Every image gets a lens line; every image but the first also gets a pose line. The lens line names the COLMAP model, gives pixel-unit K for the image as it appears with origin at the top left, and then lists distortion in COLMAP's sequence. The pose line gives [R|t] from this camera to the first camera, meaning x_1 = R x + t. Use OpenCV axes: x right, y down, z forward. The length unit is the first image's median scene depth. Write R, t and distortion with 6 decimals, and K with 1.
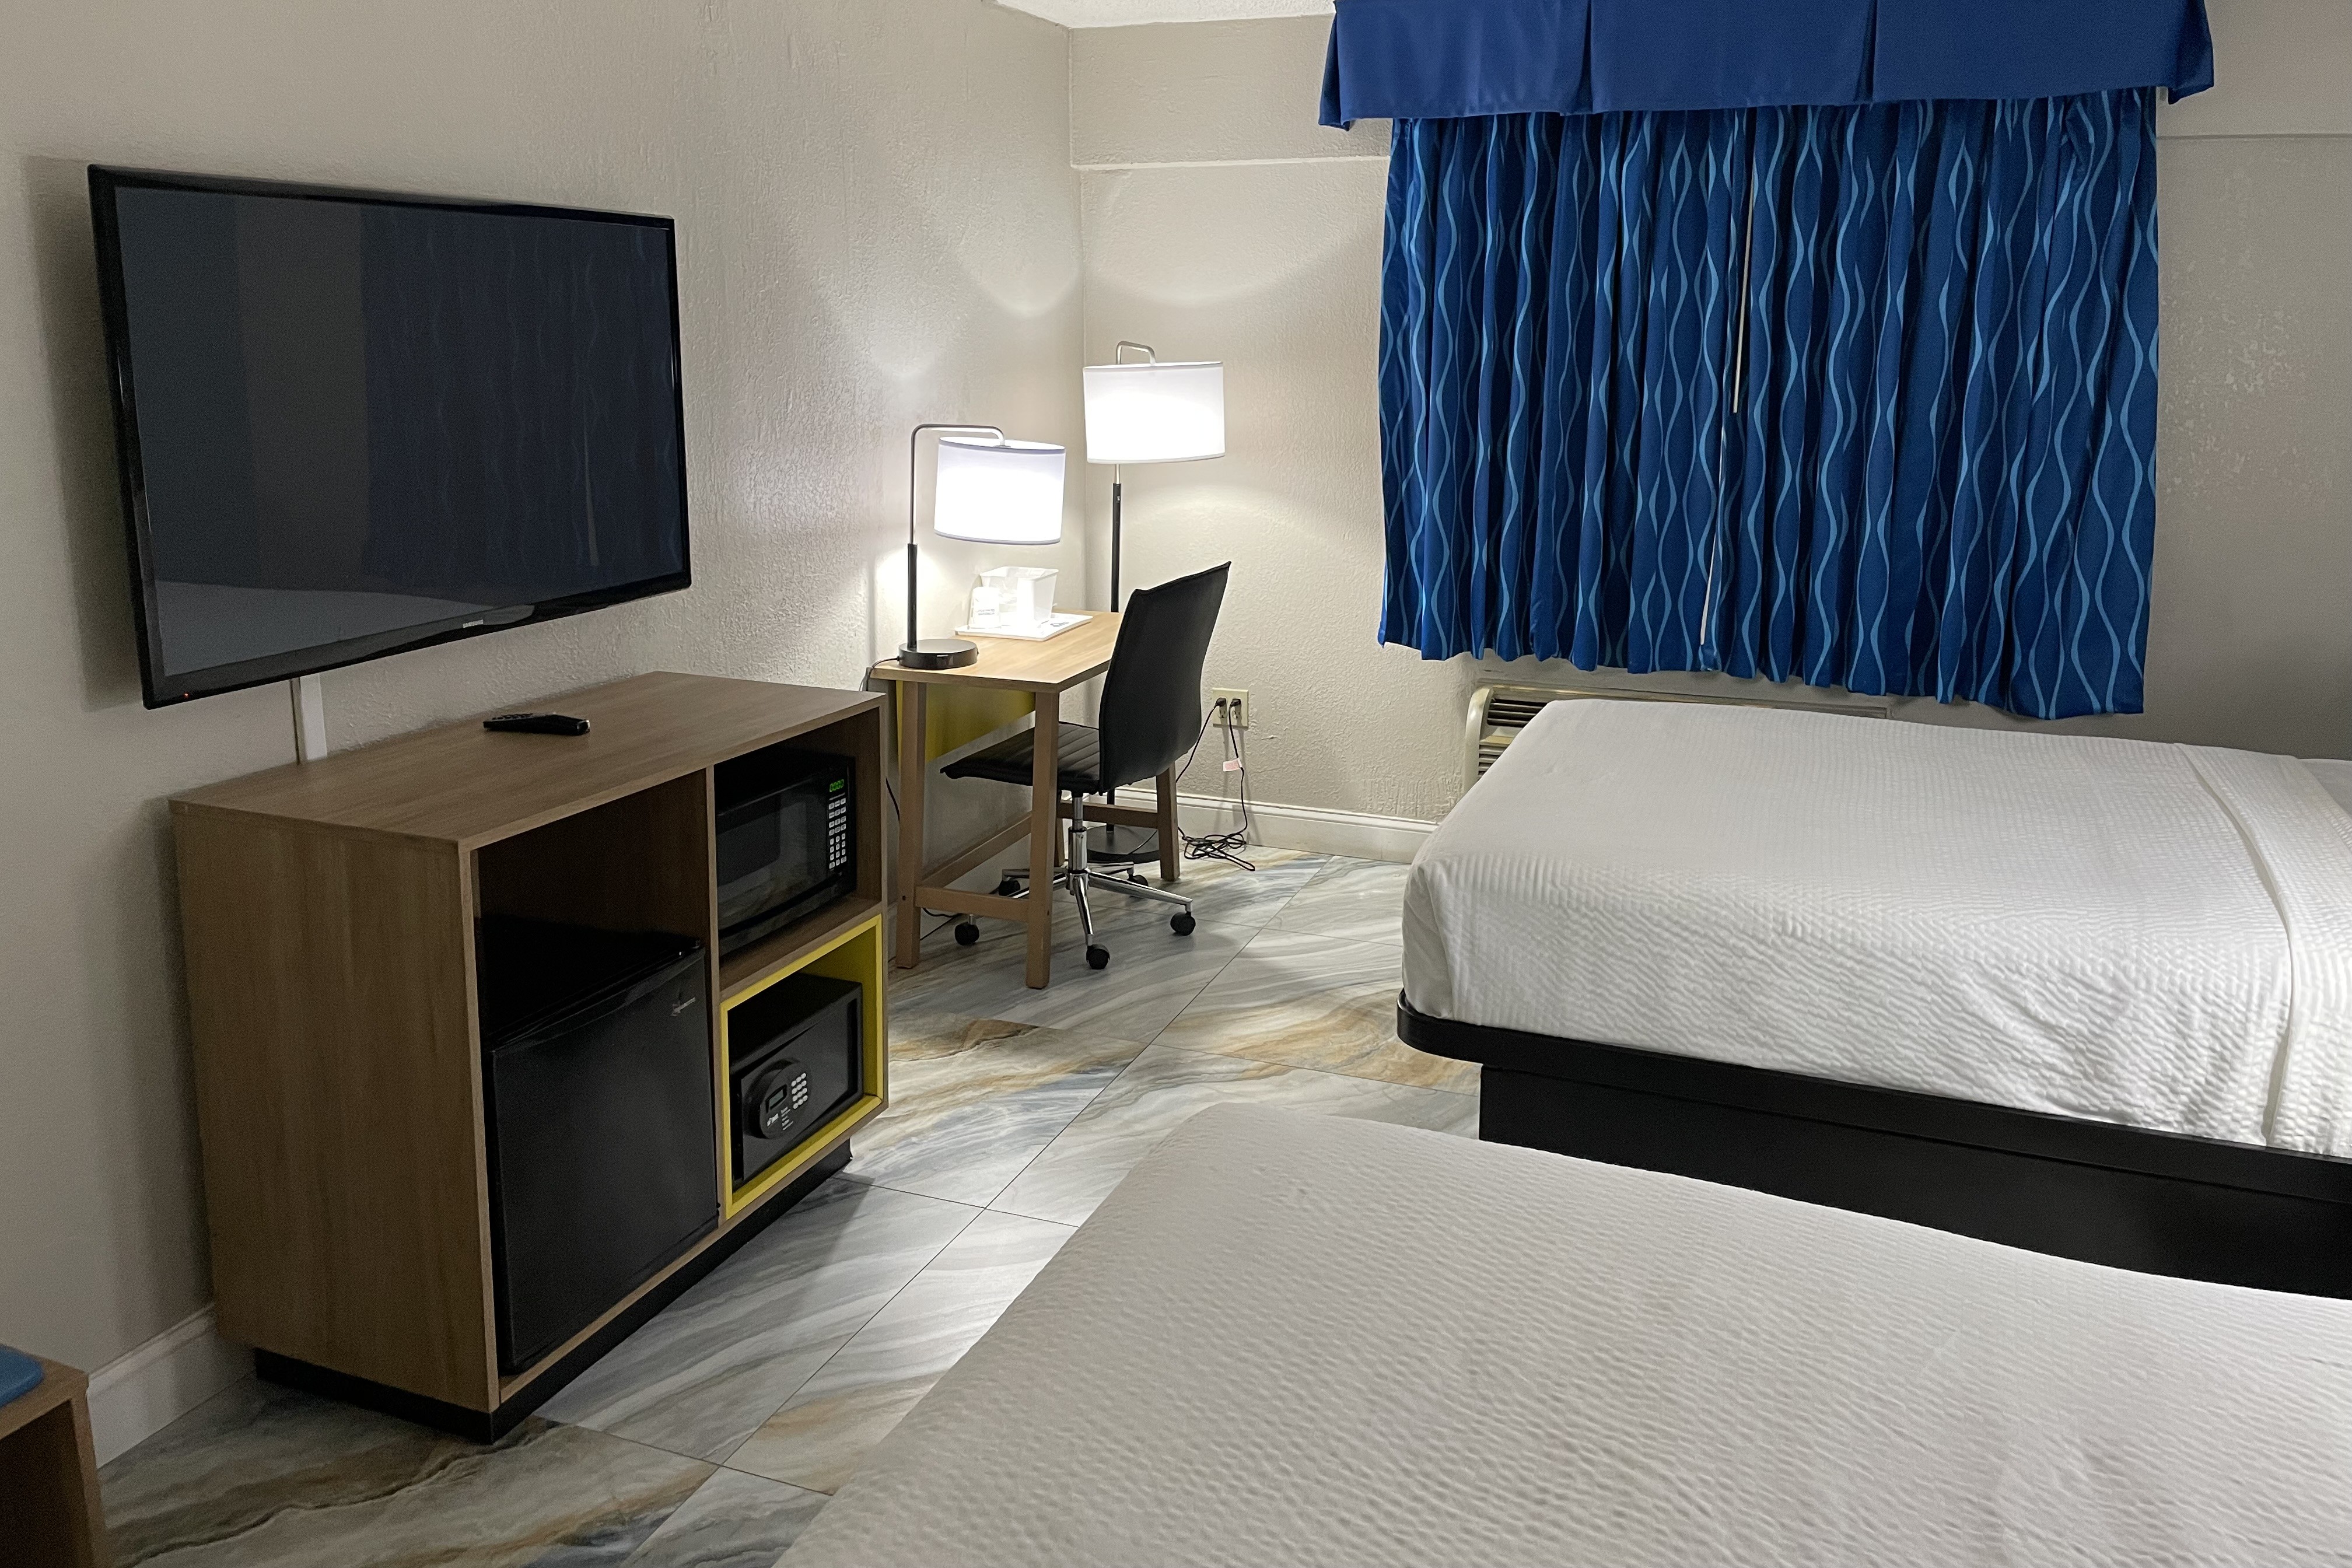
lens RADIAL K [[1768.6, 0, 1180.1], [0, 1768.6, 680.2], [0, 0, 1]] dist [0.088961, -0.139563]
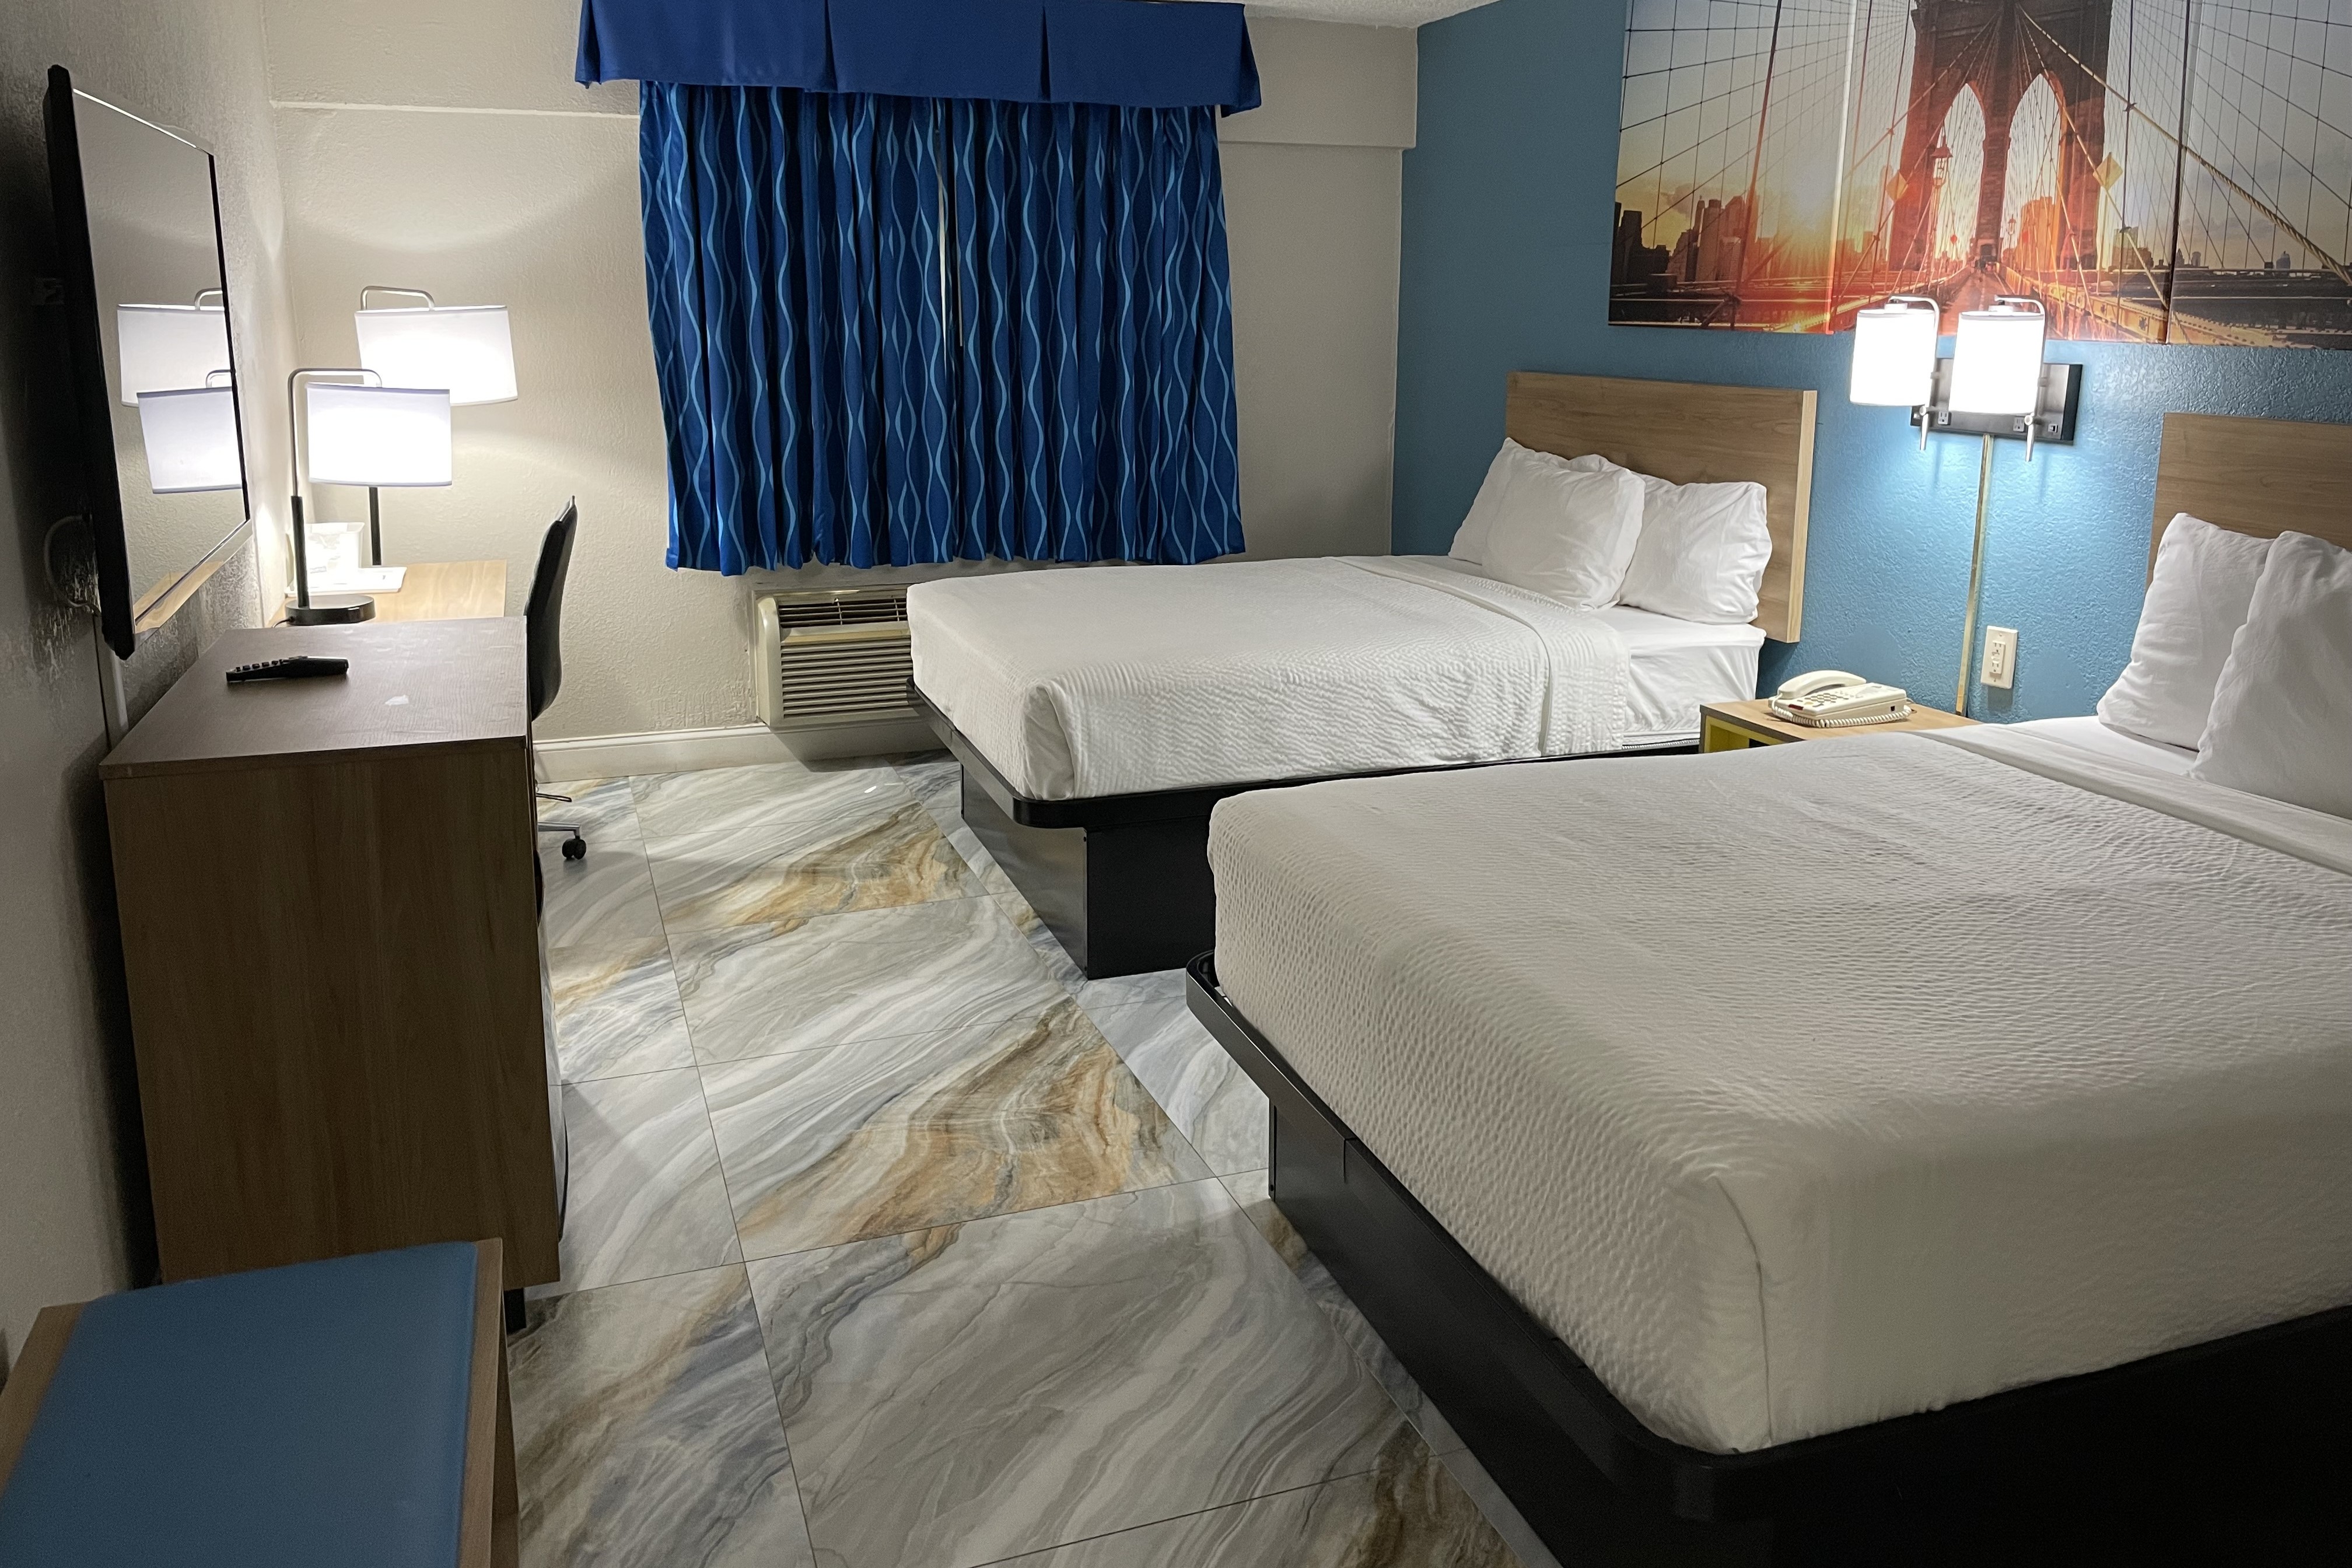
lens RADIAL K [[1768.6, 0, 1180.1], [0, 1768.6, 680.2], [0, 0, 1]] dist [0.088961, -0.139563]
pose [[0.751438, -0.143102, 0.644099, -0.421837], [0.133637, 0.988974, 0.063816, 0.022364], [-0.646129, 0.038121, 0.762276, -0.032621]]
